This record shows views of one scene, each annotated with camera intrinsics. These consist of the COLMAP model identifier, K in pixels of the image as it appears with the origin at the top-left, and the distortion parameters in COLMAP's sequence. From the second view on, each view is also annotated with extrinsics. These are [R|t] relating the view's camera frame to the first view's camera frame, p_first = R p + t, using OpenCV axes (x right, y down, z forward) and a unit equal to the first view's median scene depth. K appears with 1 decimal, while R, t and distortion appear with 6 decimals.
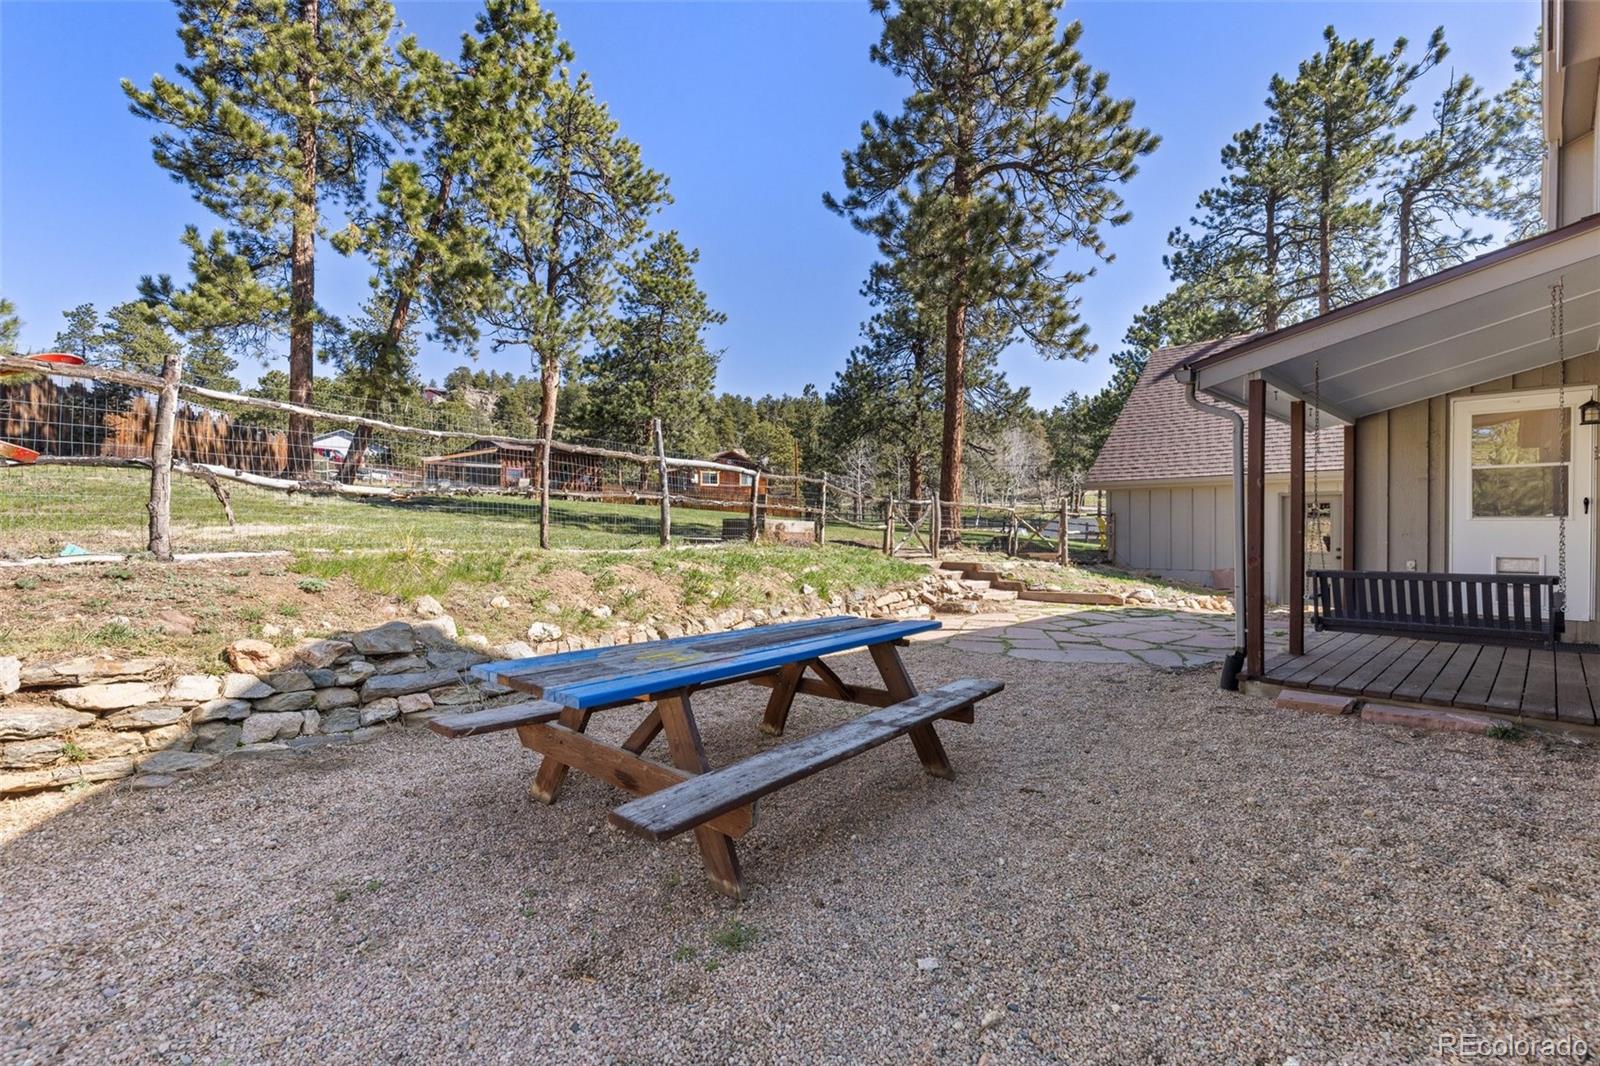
lens RADIAL K [[732.2, 0, 800.0], [0, 732.2, 533.0], [0, 0, 1]] dist [-0.000146, -0.000044]
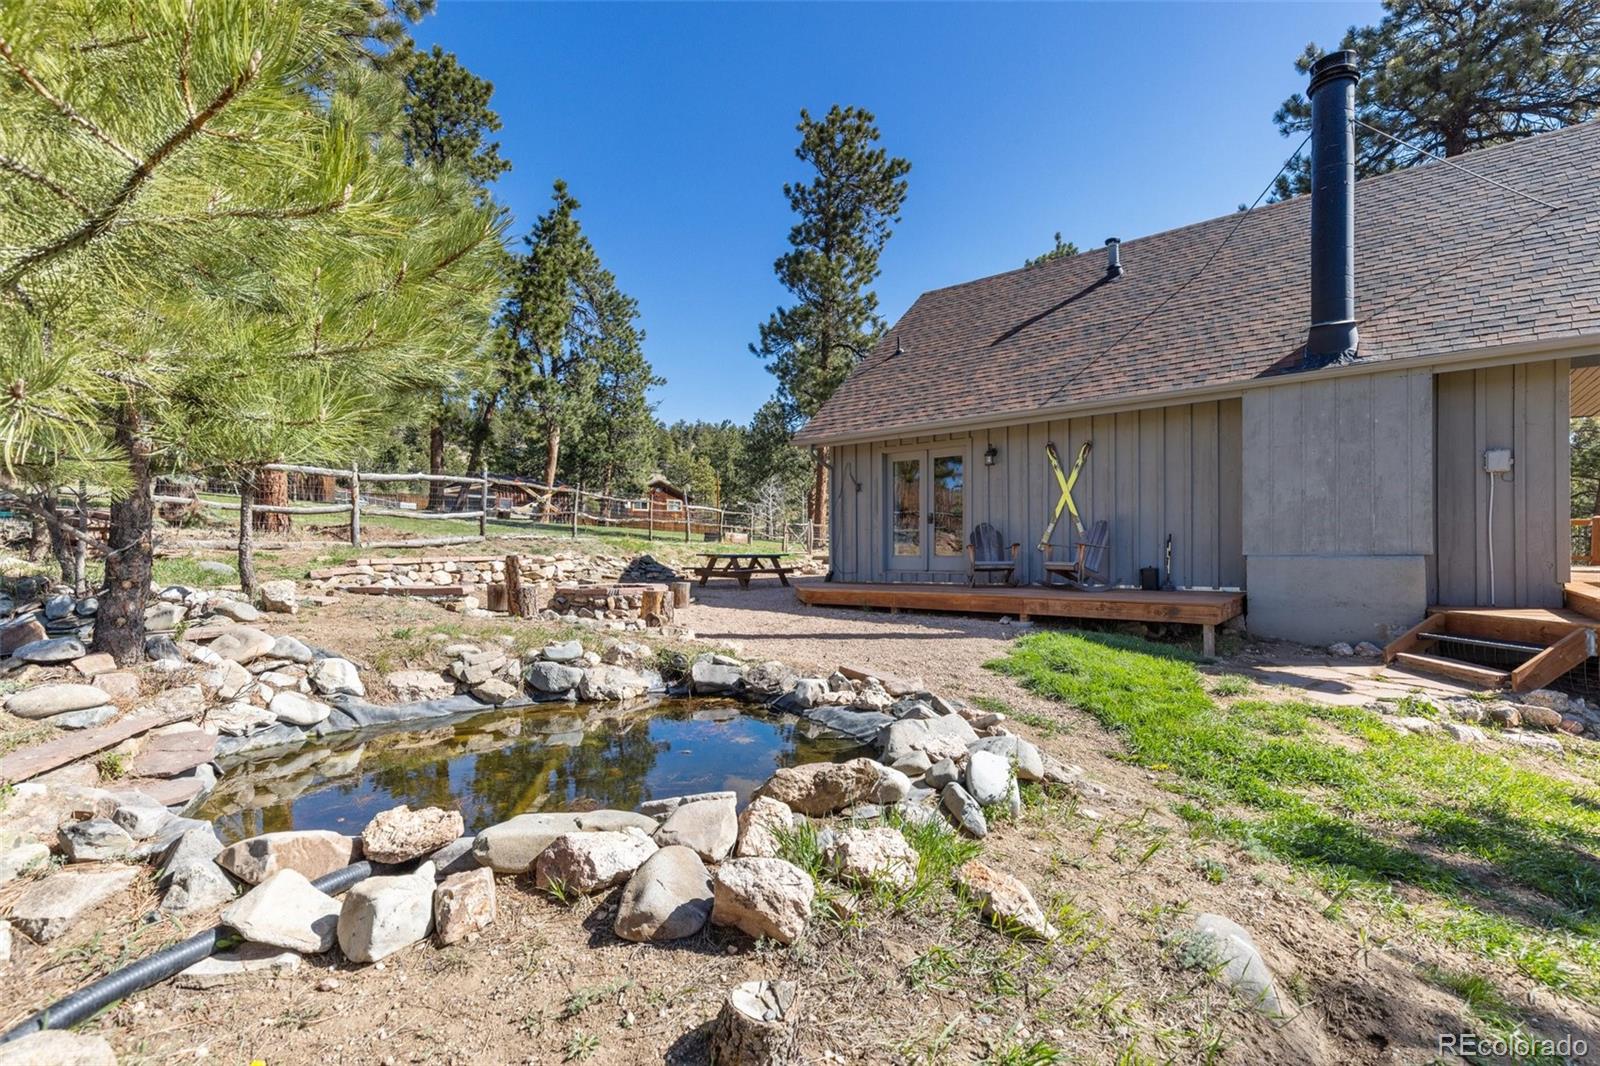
lens RADIAL K [[732.2, 0, 800.0], [0, 732.2, 533.0], [0, 0, 1]] dist [-0.000146, -0.000044]
pose [[0.992864, -0.000755, 0.119248, -0.025538], [0.004540, 0.999494, -0.031476, 0.014983], [-0.119164, 0.031793, 0.992365, -0.340506]]
